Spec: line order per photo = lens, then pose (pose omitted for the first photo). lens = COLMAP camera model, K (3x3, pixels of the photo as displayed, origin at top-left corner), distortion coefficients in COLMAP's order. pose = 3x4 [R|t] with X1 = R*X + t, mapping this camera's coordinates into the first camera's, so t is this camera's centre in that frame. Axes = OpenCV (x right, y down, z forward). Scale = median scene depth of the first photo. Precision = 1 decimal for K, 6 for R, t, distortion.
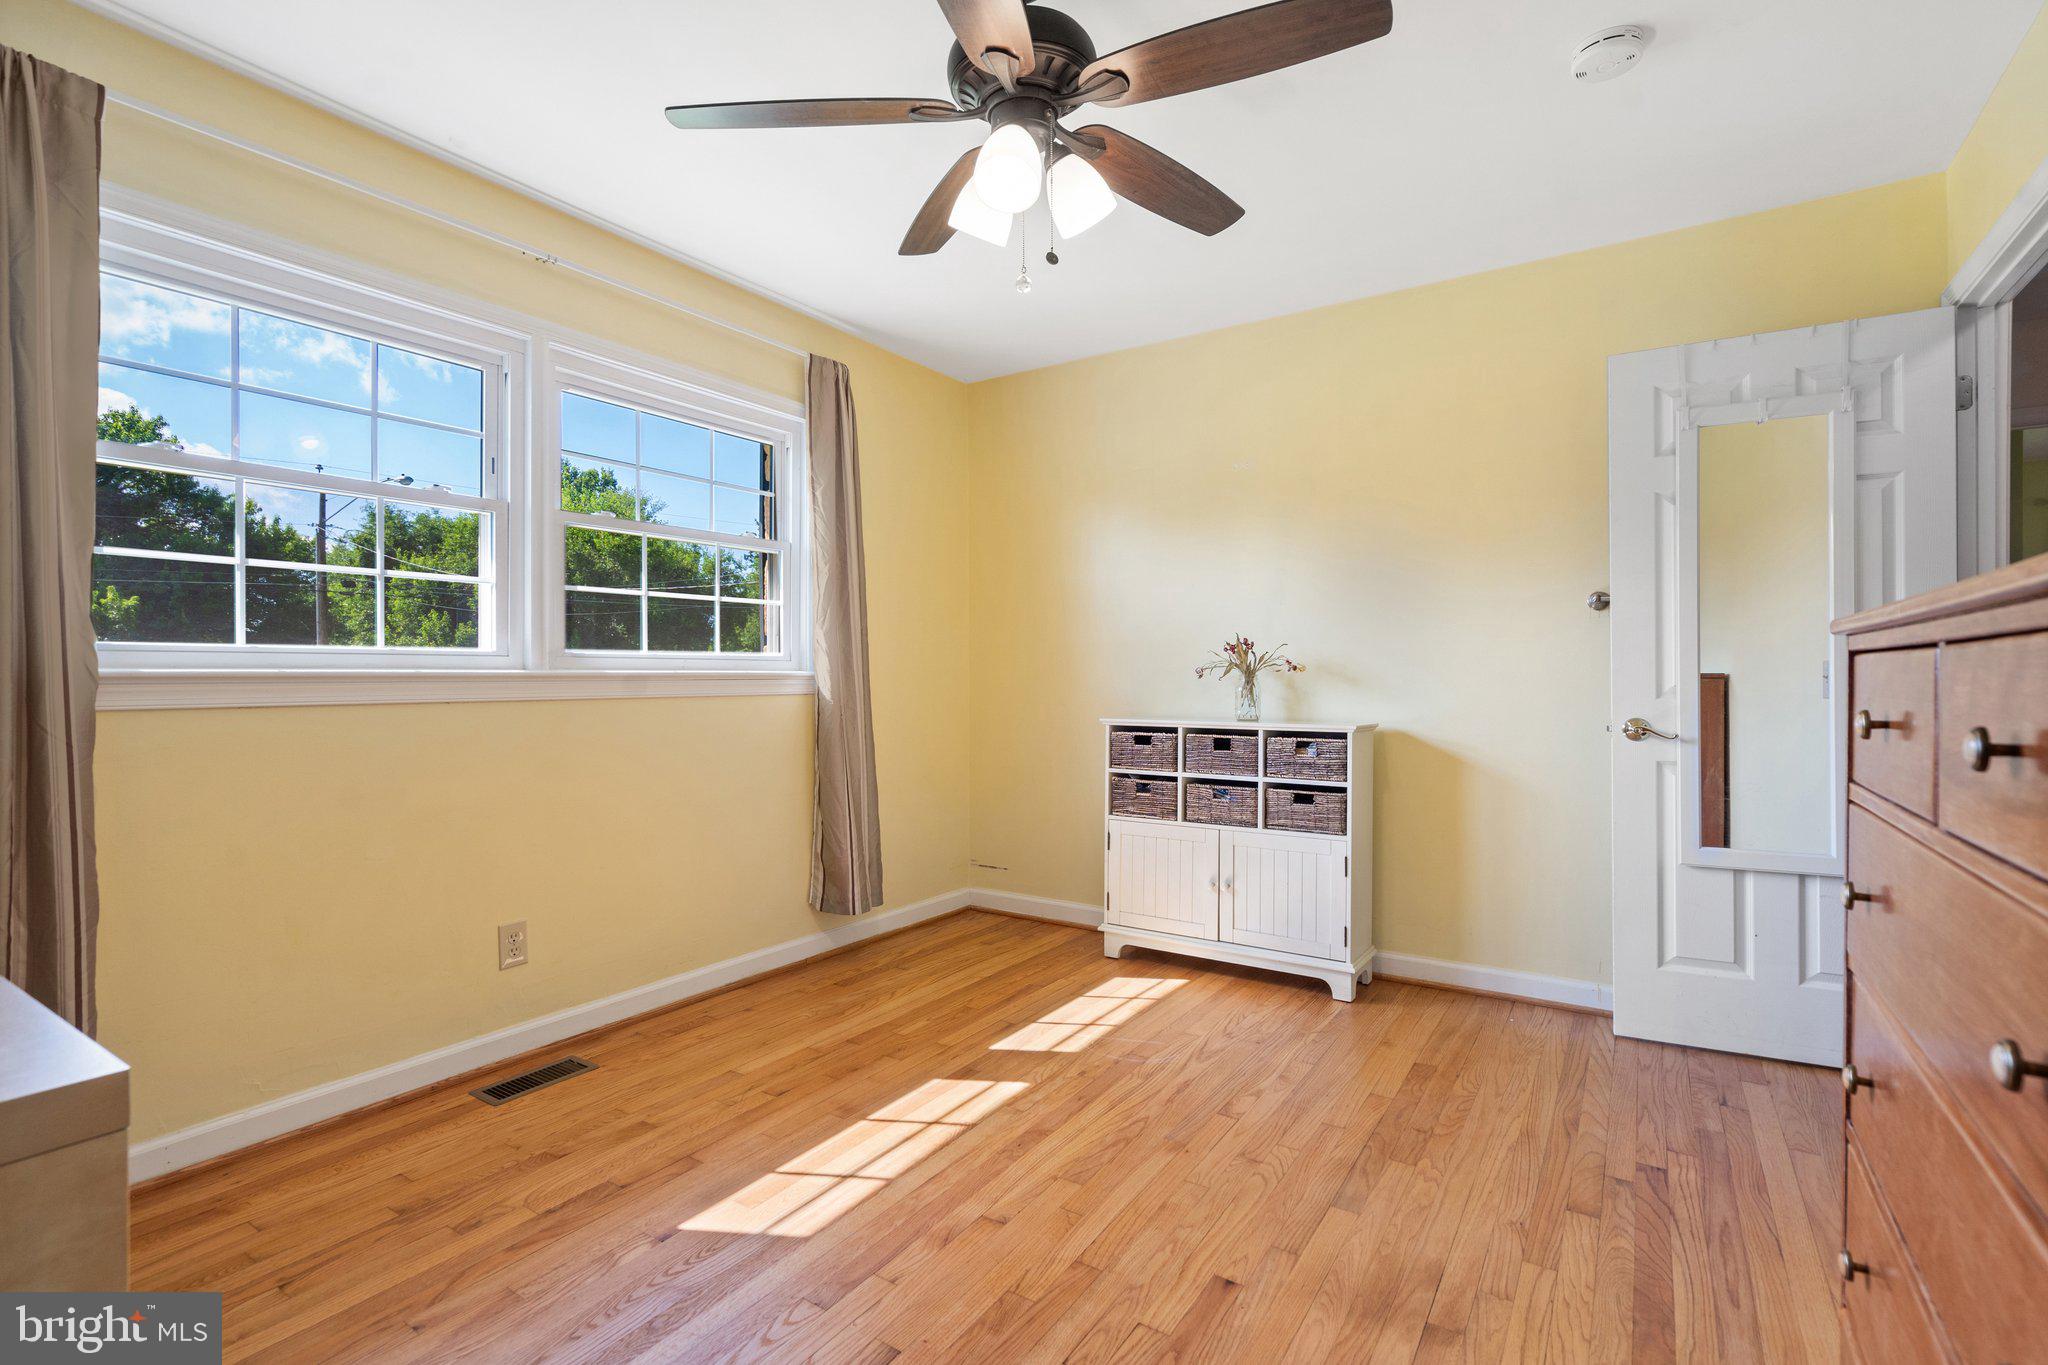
lens RADIAL K [[942.0, 0, 1017.2], [0, 942.0, 662.6], [0, 0, 1]] dist [0.006996, -0.000353]
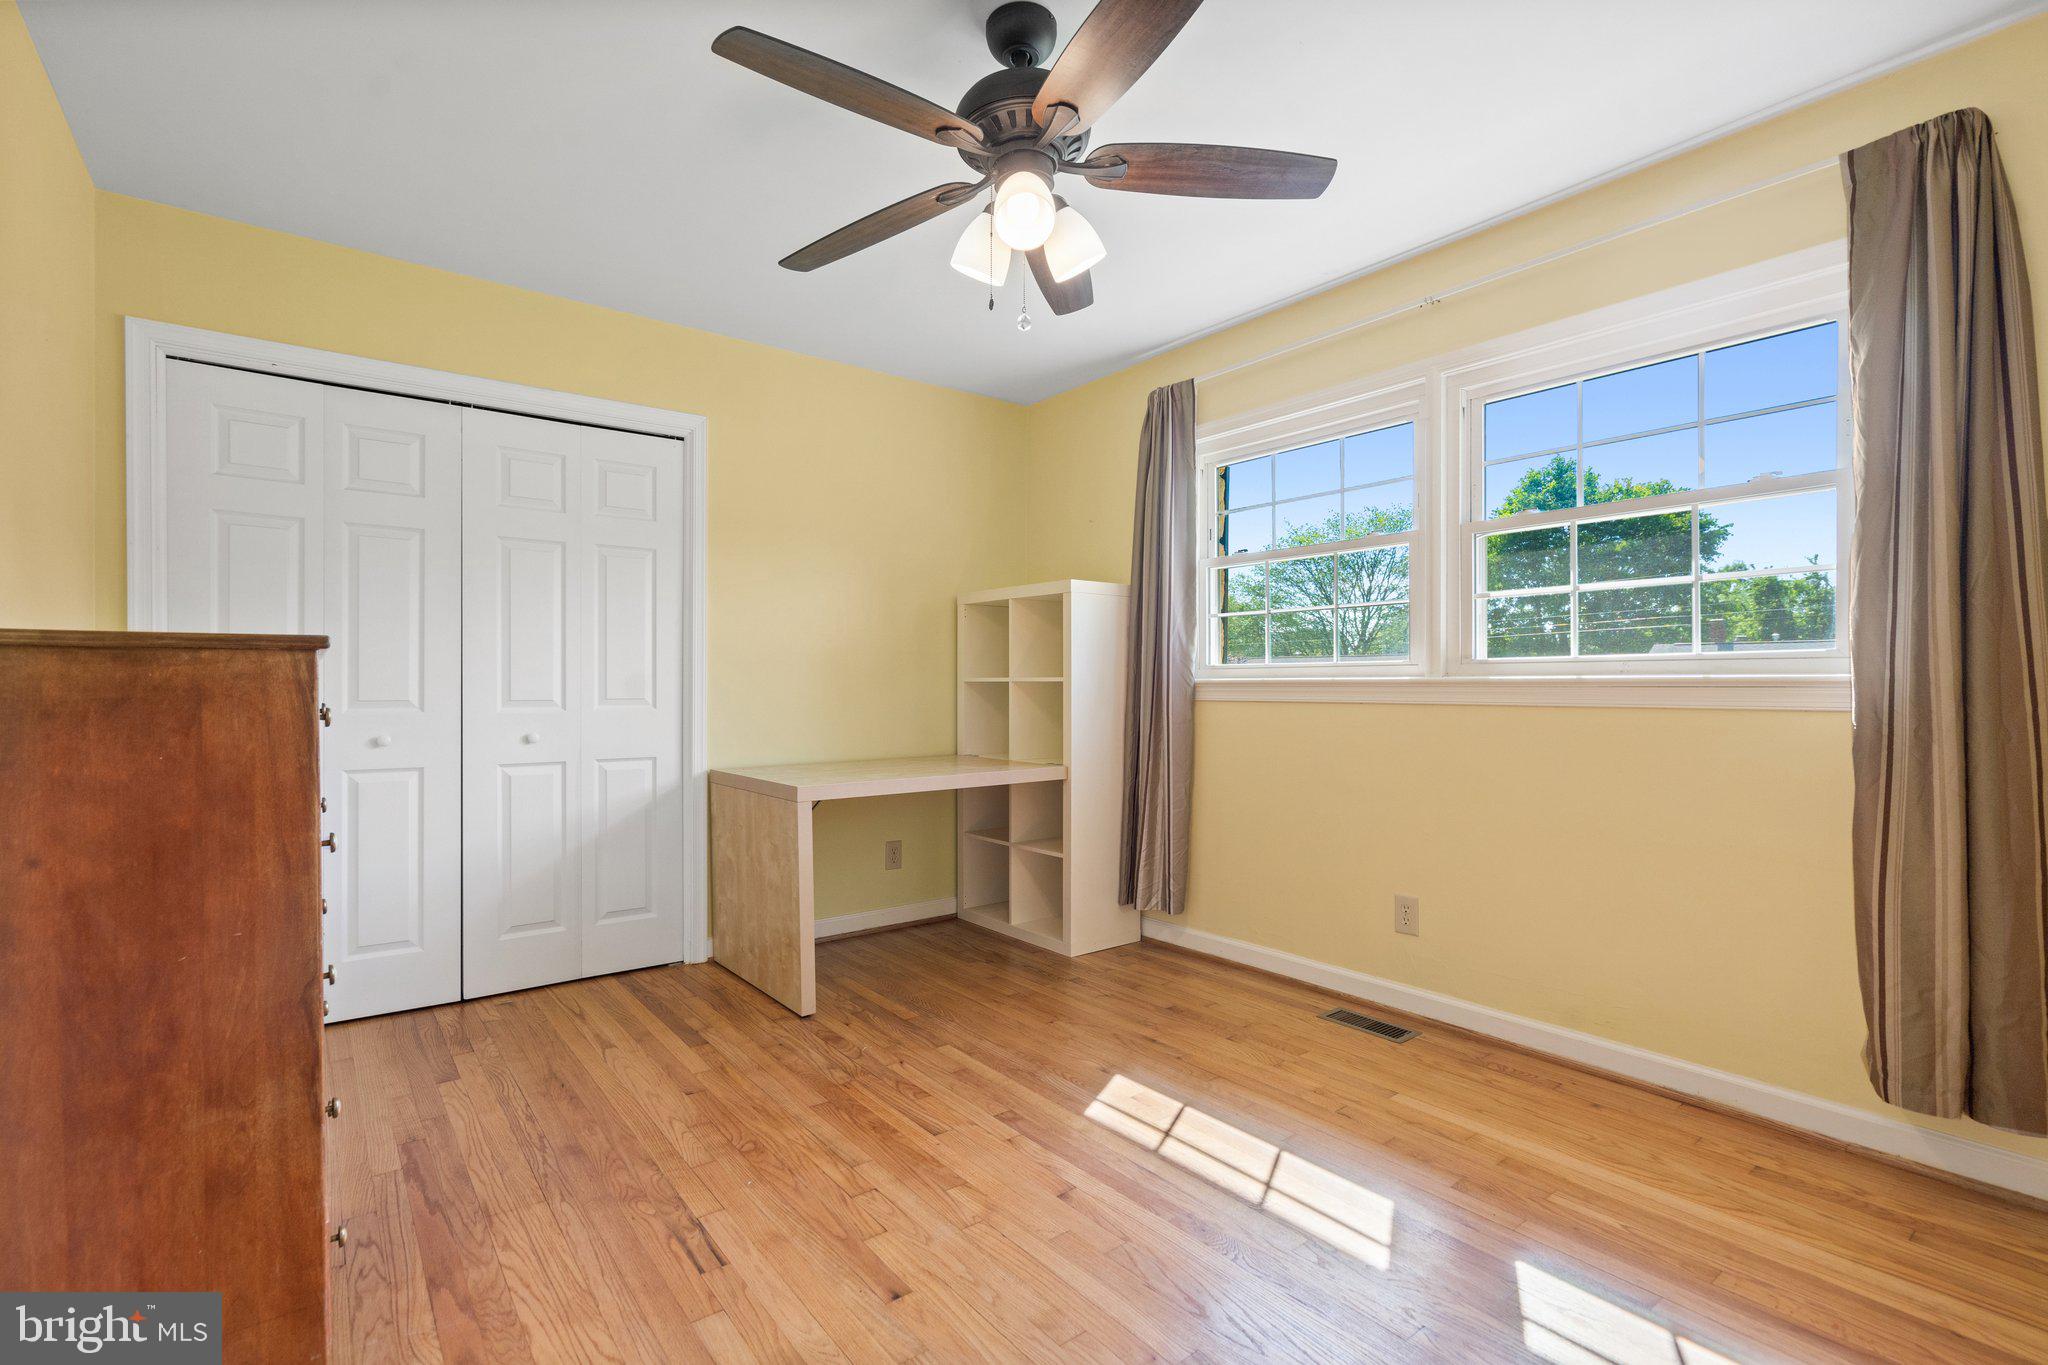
lens RADIAL K [[942.0, 0, 1017.2], [0, 942.0, 662.6], [0, 0, 1]] dist [0.006996, -0.000353]
pose [[-0.306318, -0.017446, -0.951770, 0.702659], [0.010623, 0.999707, -0.021743, 0.009988], [0.951870, -0.016771, -0.306043, 0.885396]]
